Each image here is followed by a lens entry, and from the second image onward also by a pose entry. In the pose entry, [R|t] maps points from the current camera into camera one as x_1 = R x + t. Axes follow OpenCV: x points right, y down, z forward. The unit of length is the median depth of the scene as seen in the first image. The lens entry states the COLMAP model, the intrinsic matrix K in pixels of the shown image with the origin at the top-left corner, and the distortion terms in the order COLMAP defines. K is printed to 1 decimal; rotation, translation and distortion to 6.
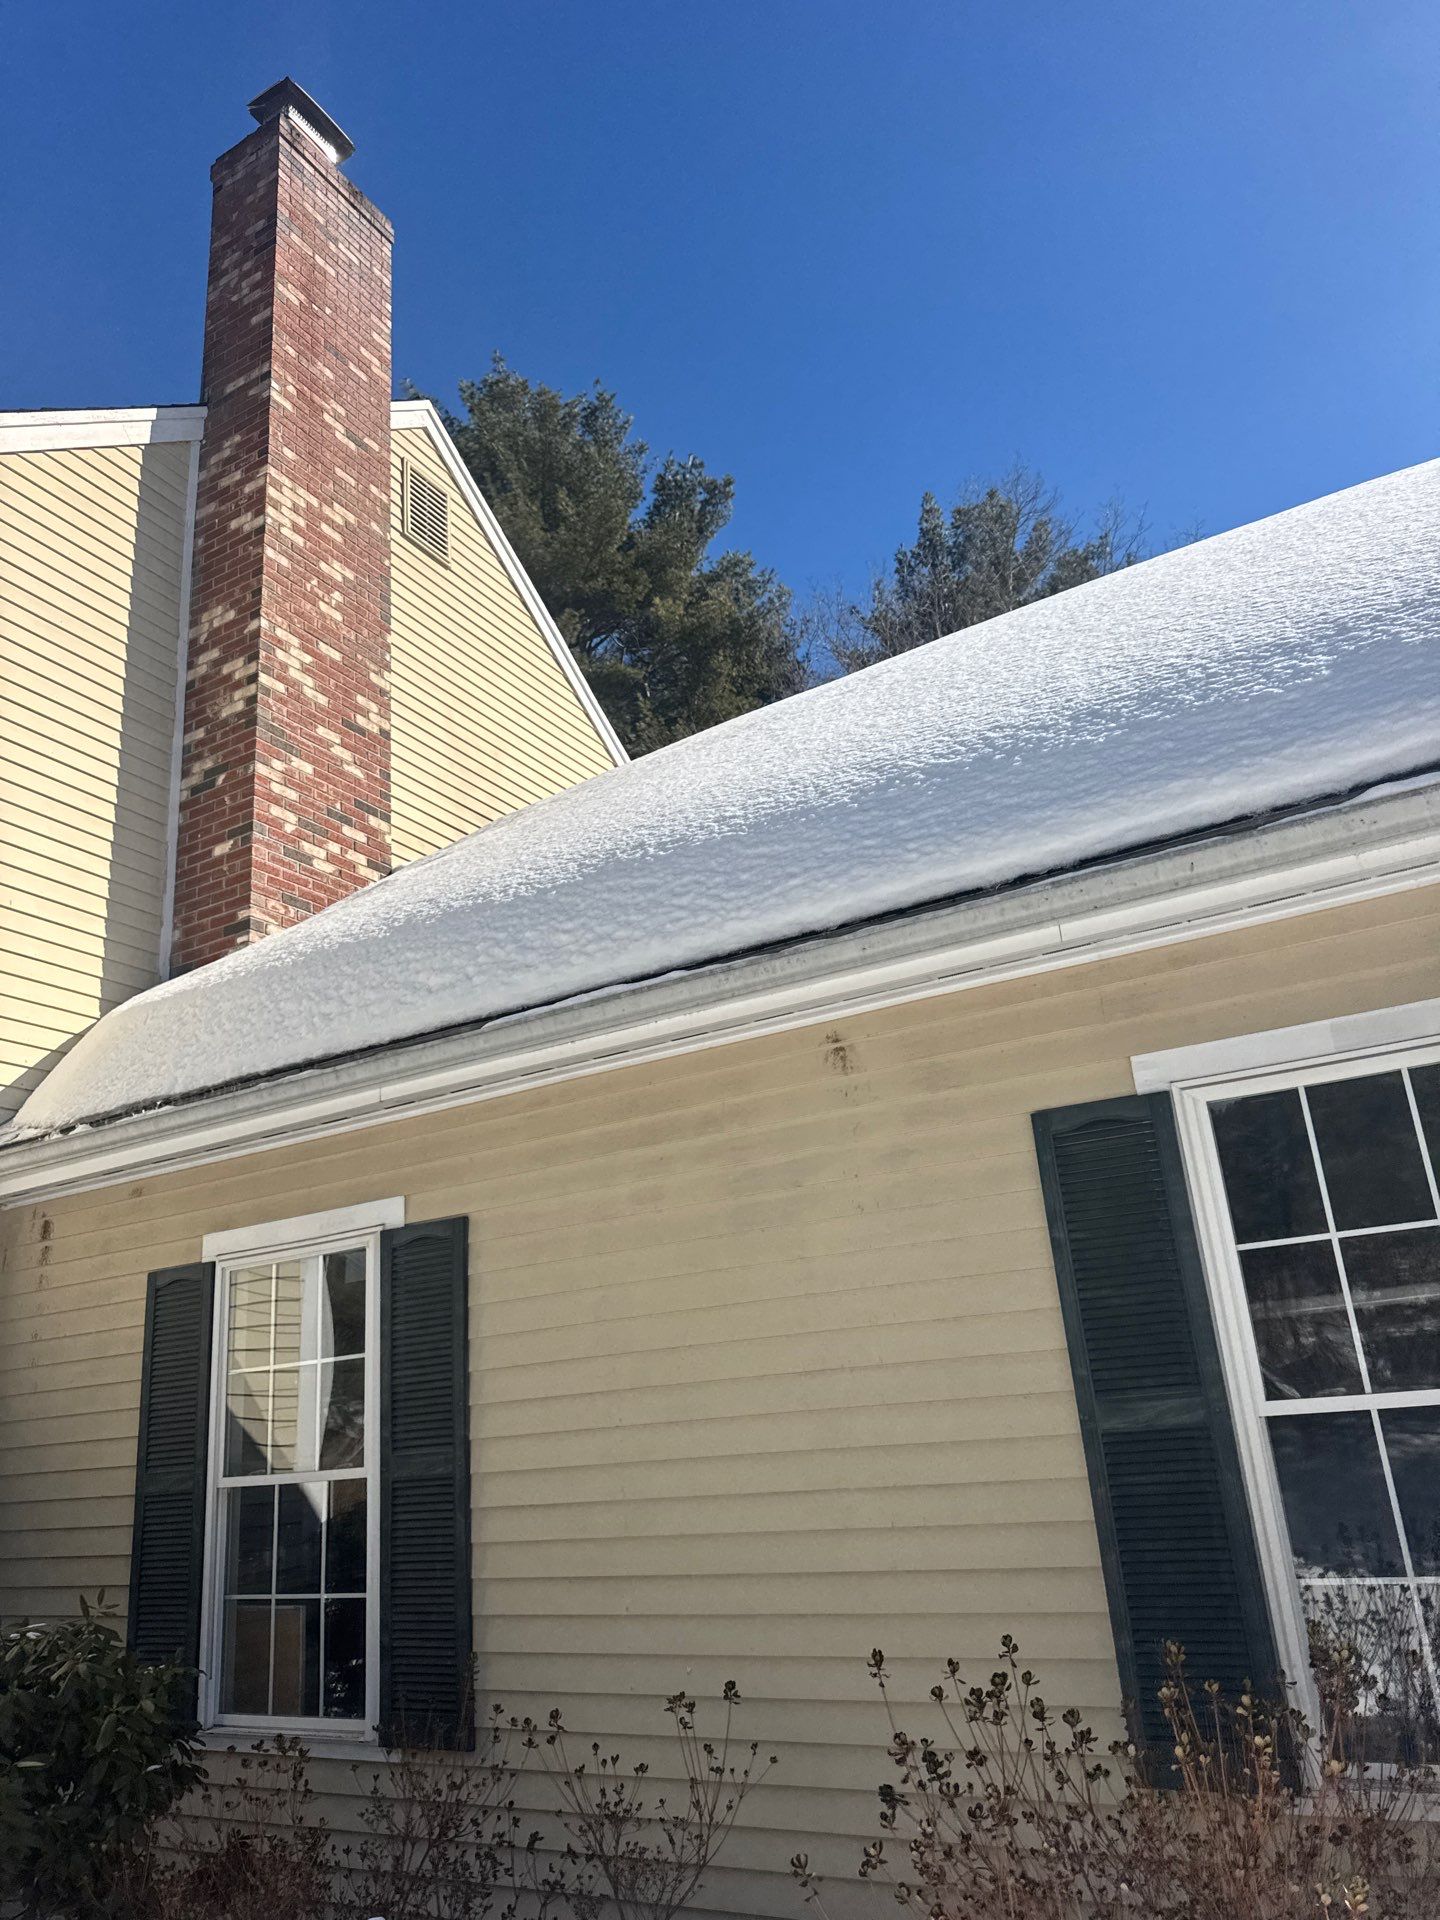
lens RADIAL K [[1373.4, 0, 704.0], [0, 1373.4, 963.8], [0, 0, 1]] dist [0.055566, -0.070060]
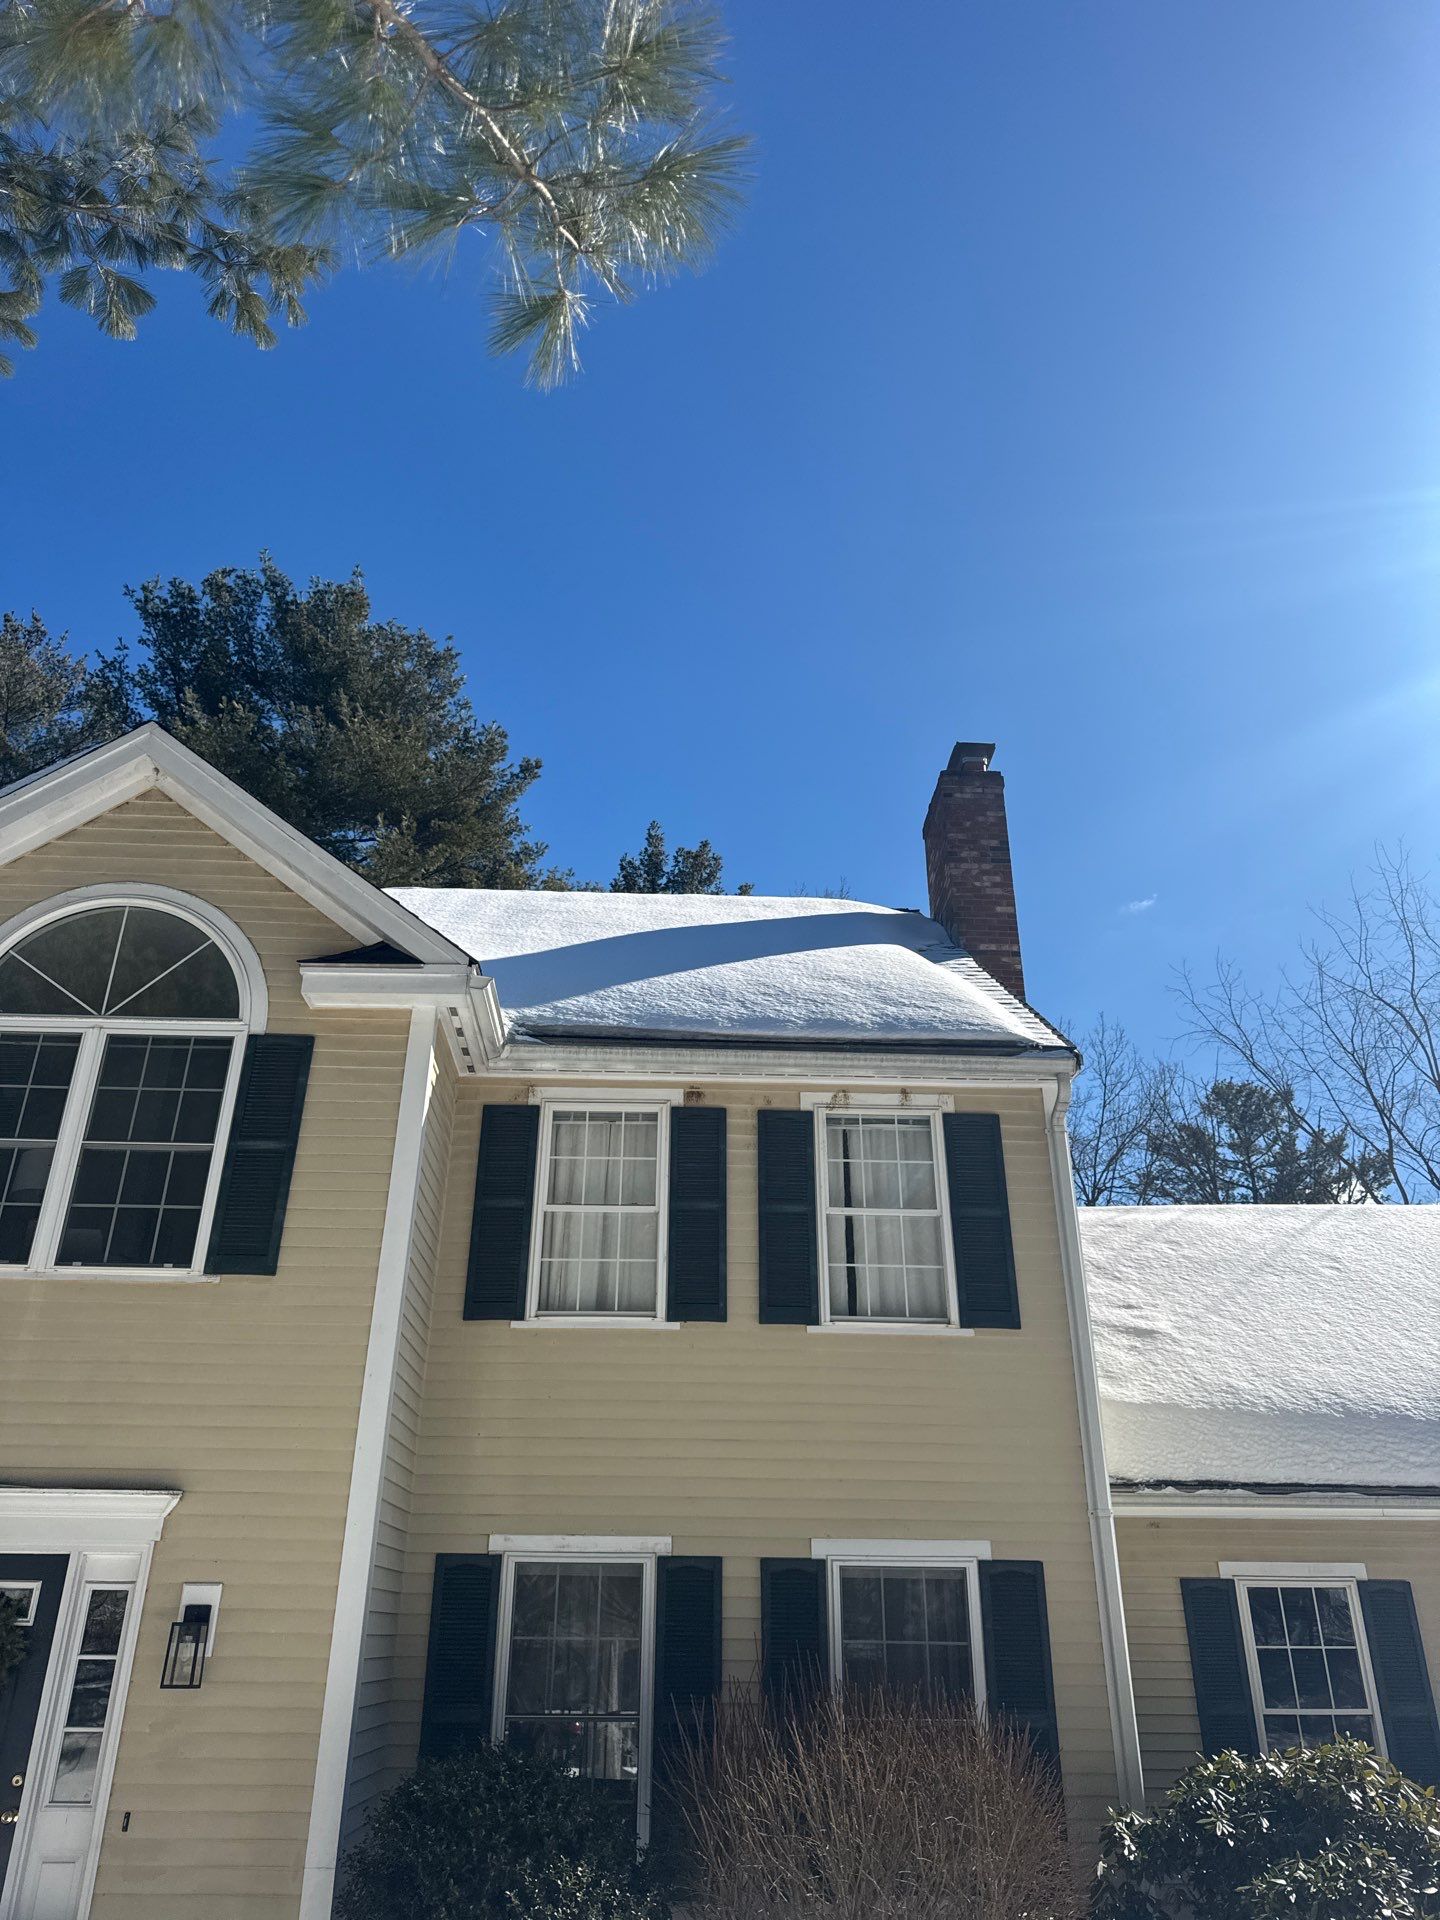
lens RADIAL K [[1373.4, 0, 737.9], [0, 1373.4, 948.3], [0, 0, 1]] dist [0.055566, -0.070060]
pose [[0.832271, 0.308143, 0.460839, -1.350724], [-0.235187, 0.949030, -0.209829, -0.027284], [-0.502008, 0.066251, 0.862322, -0.216334]]
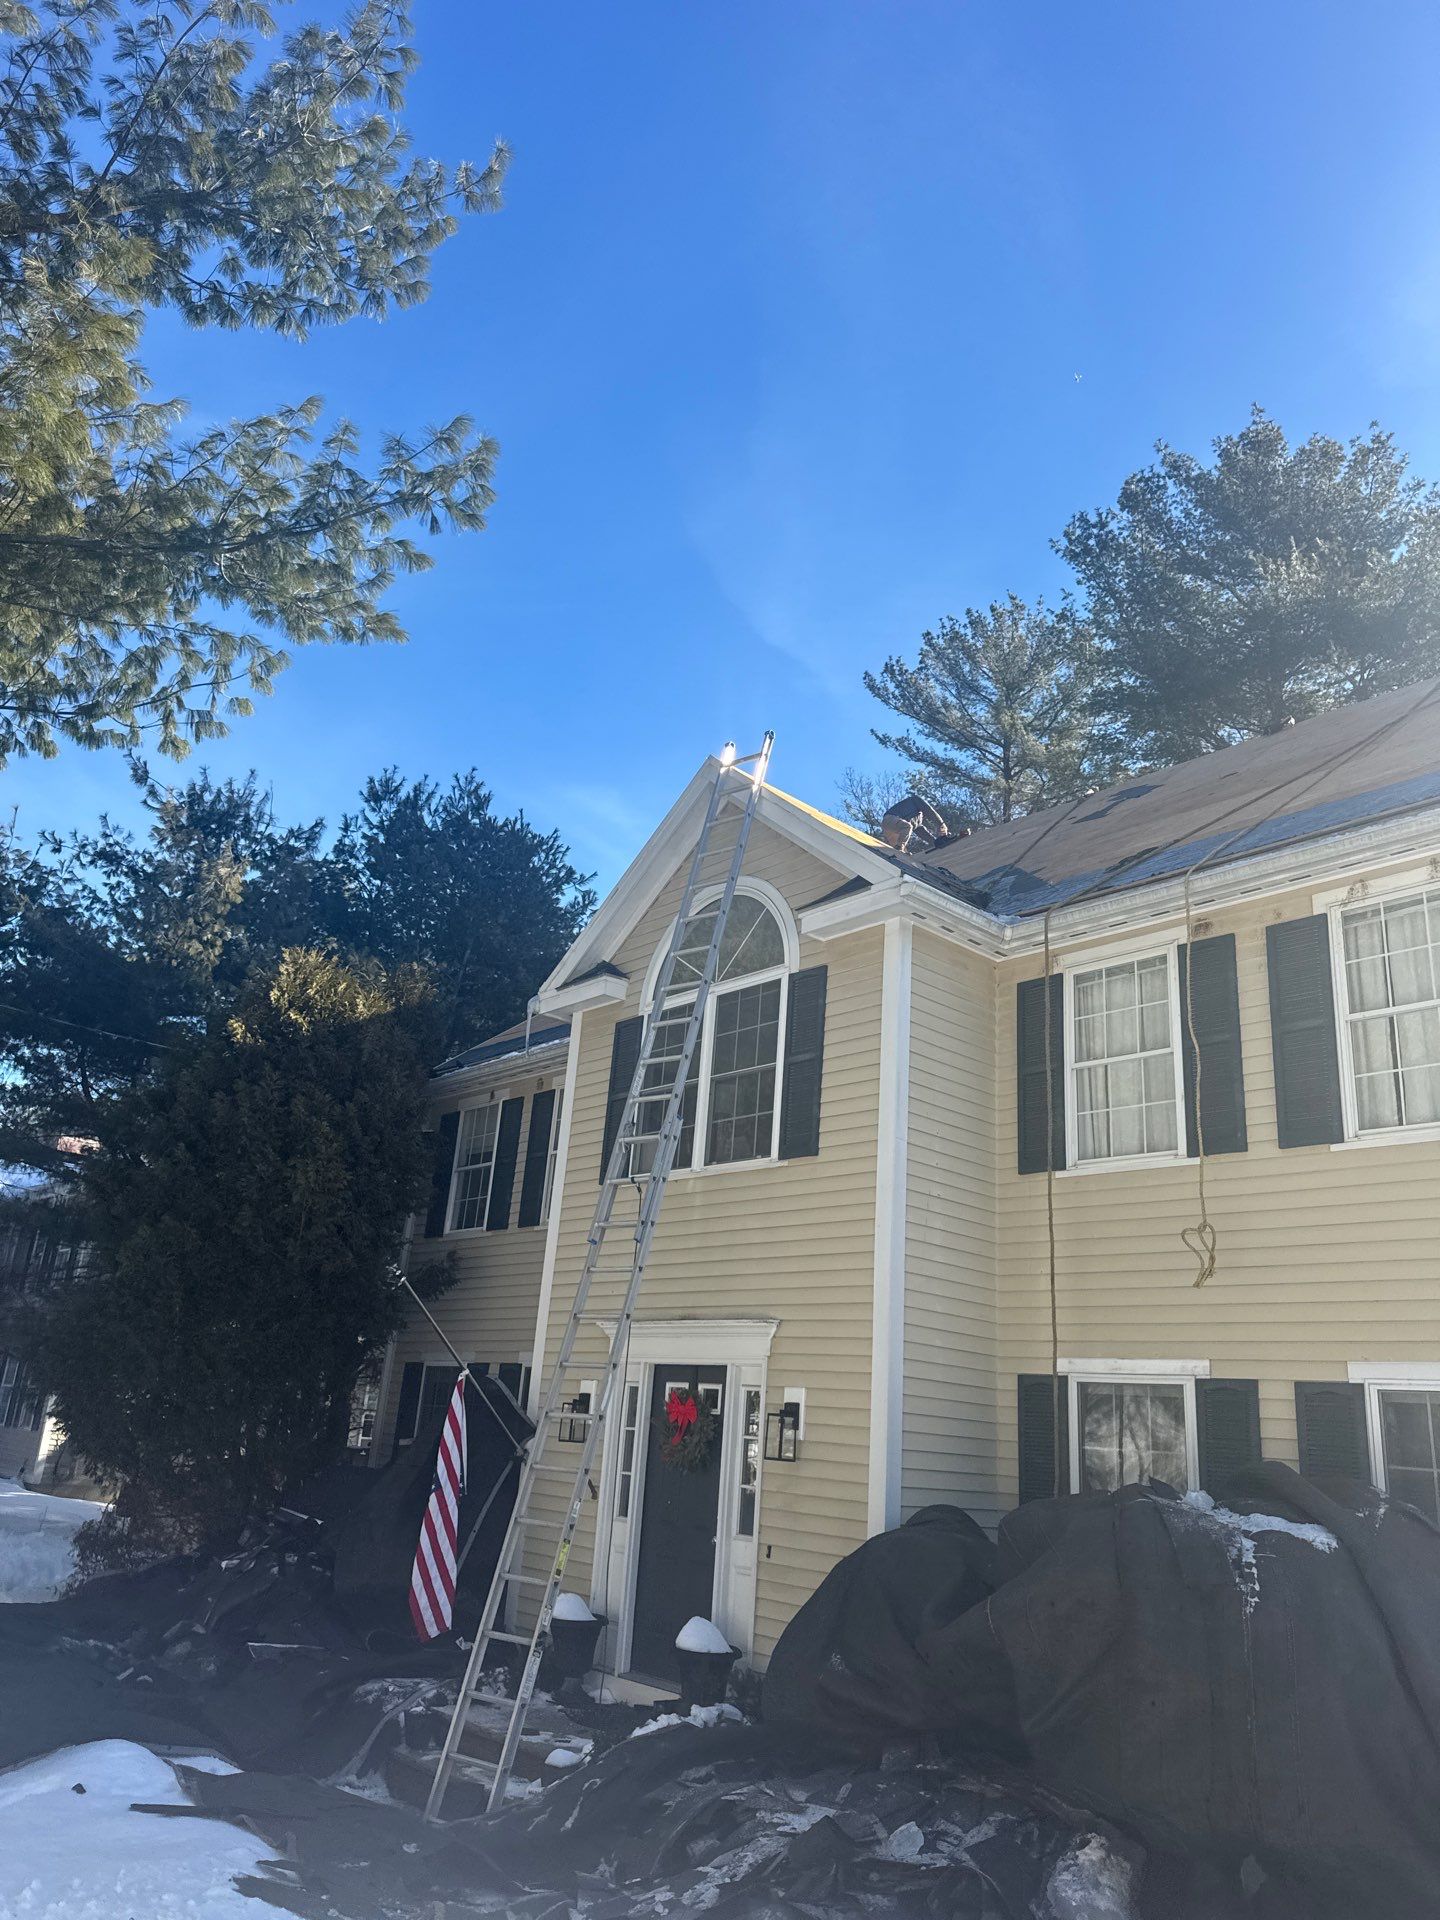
lens RADIAL K [[1373.4, 0, 684.8], [0, 1373.4, 953.2], [0, 0, 1]] dist [0.055566, -0.070060]
pose [[0.939793, 0.023399, -0.340941, -0.825885], [-0.026993, 0.999619, -0.005803, -0.104373], [0.340675, 0.014657, 0.940067, -0.389128]]
